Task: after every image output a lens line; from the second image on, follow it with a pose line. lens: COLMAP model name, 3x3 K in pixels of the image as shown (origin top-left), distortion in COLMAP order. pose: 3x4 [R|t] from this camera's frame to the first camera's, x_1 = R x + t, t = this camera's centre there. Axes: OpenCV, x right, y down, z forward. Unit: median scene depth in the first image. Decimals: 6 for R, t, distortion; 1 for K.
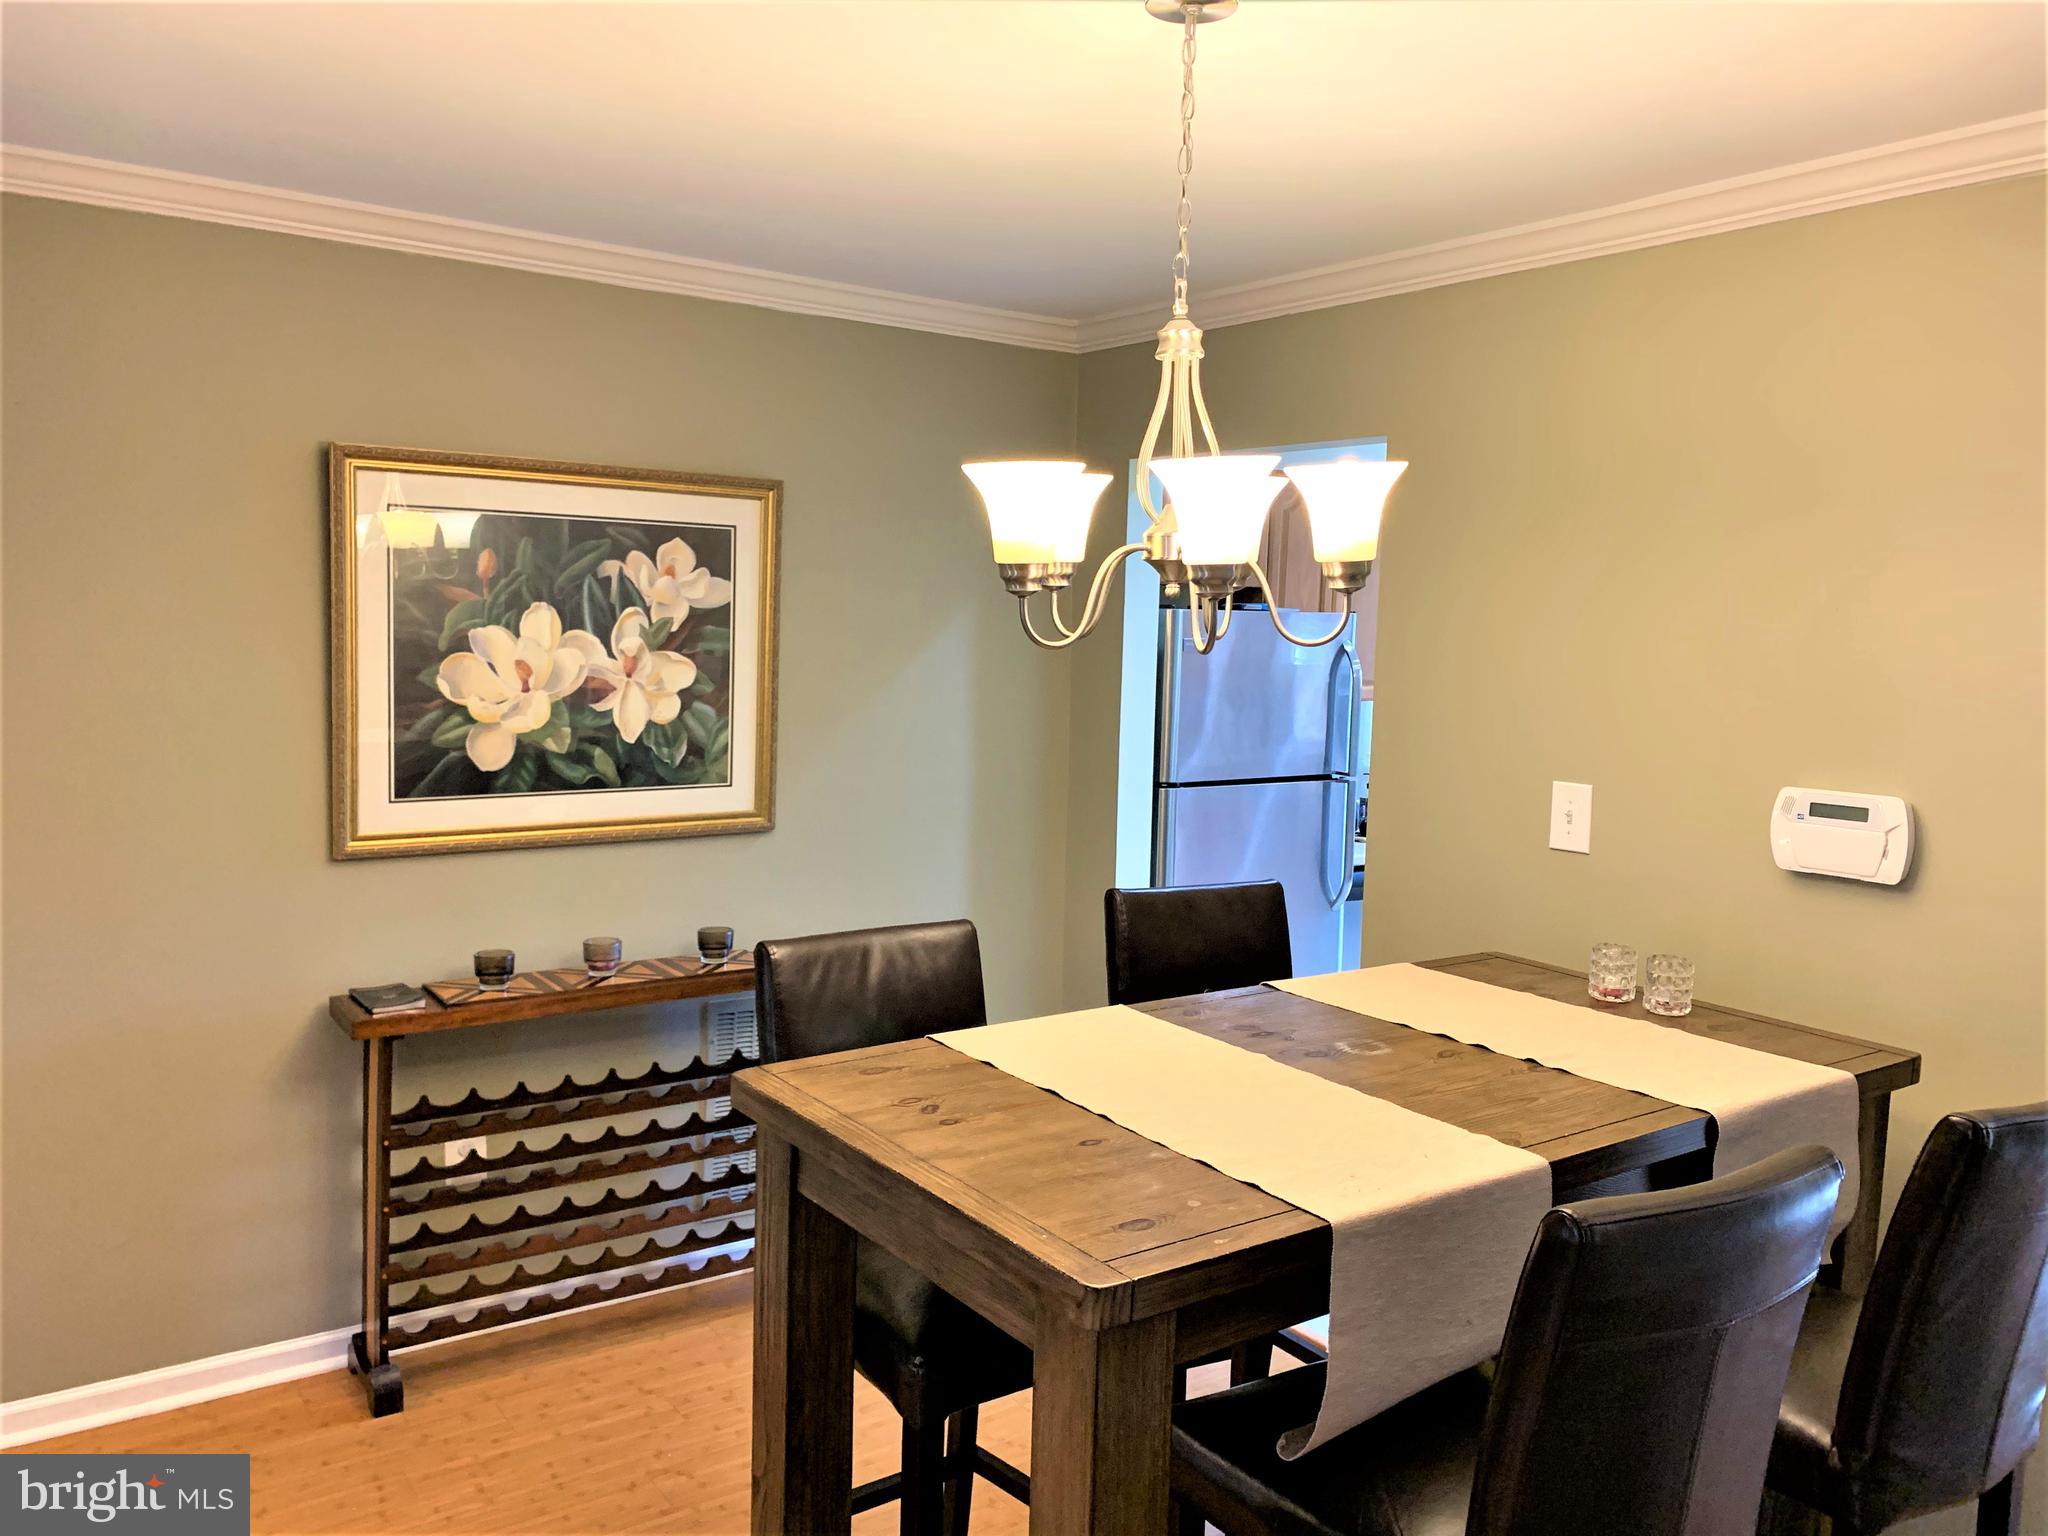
lens RADIAL K [[1557.5, 0, 1011.2], [0, 1557.5, 776.4], [0, 0, 1]] dist [0.009577, 0.001524]
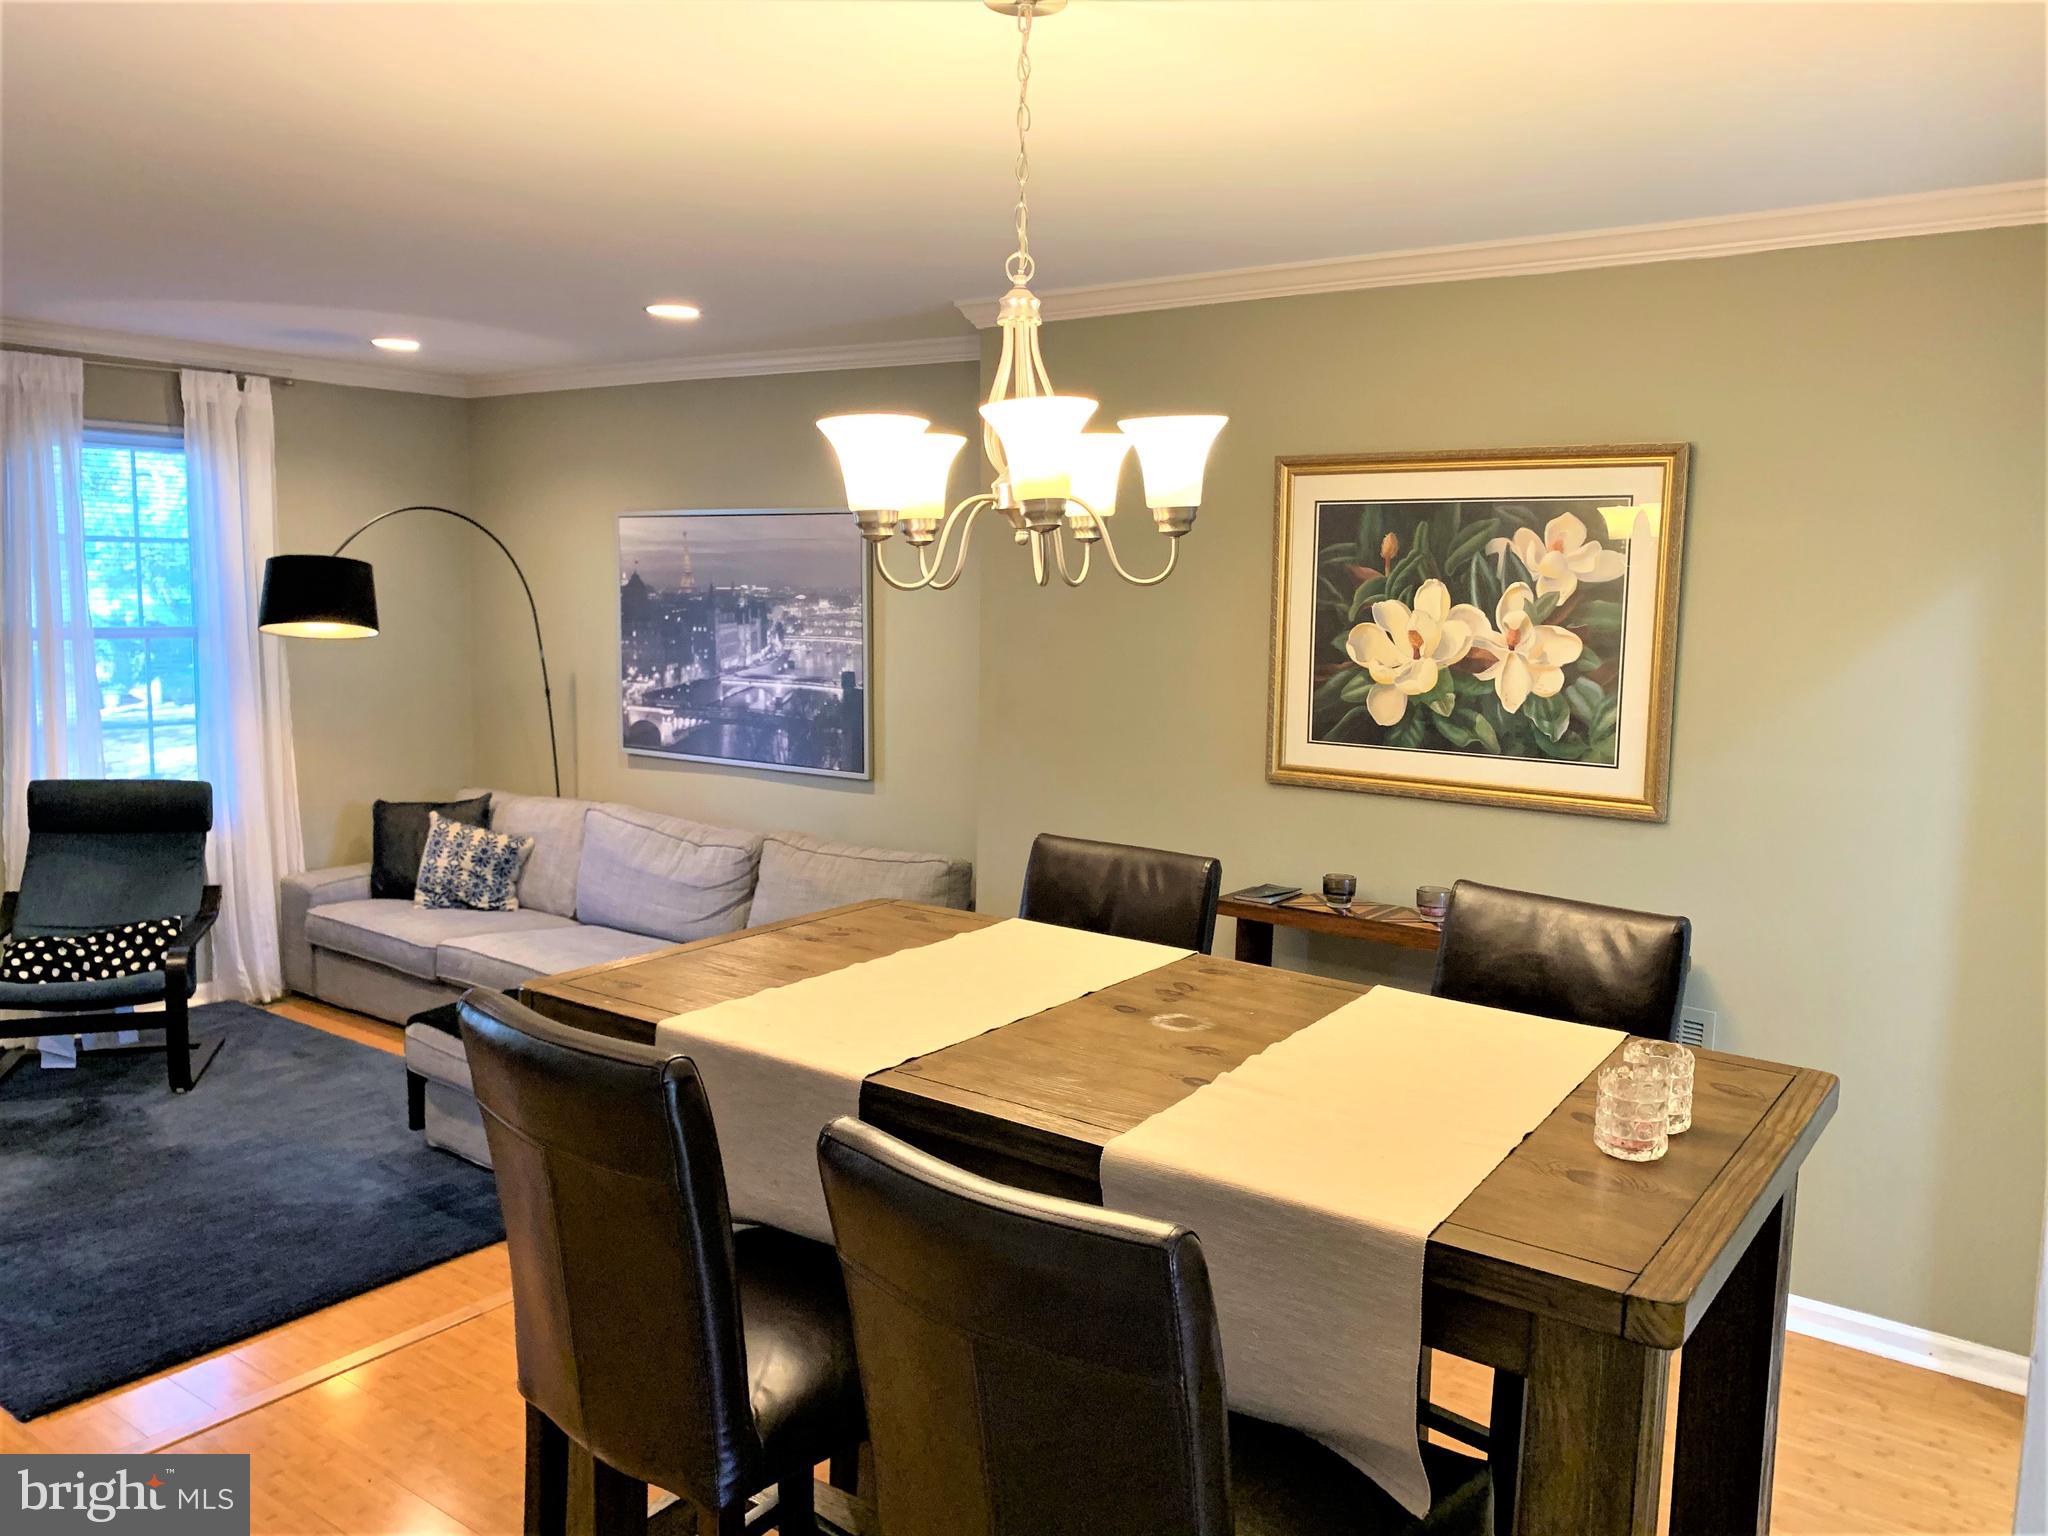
lens RADIAL K [[1557.5, 0, 1011.5], [0, 1557.5, 765.1], [0, 0, 1]] dist [0.009577, 0.001524]
pose [[0.263393, 0.084970, -0.960939, 0.683631], [-0.114208, 0.991855, 0.056399, -0.007778], [0.957904, 0.094892, 0.270952, 0.409551]]
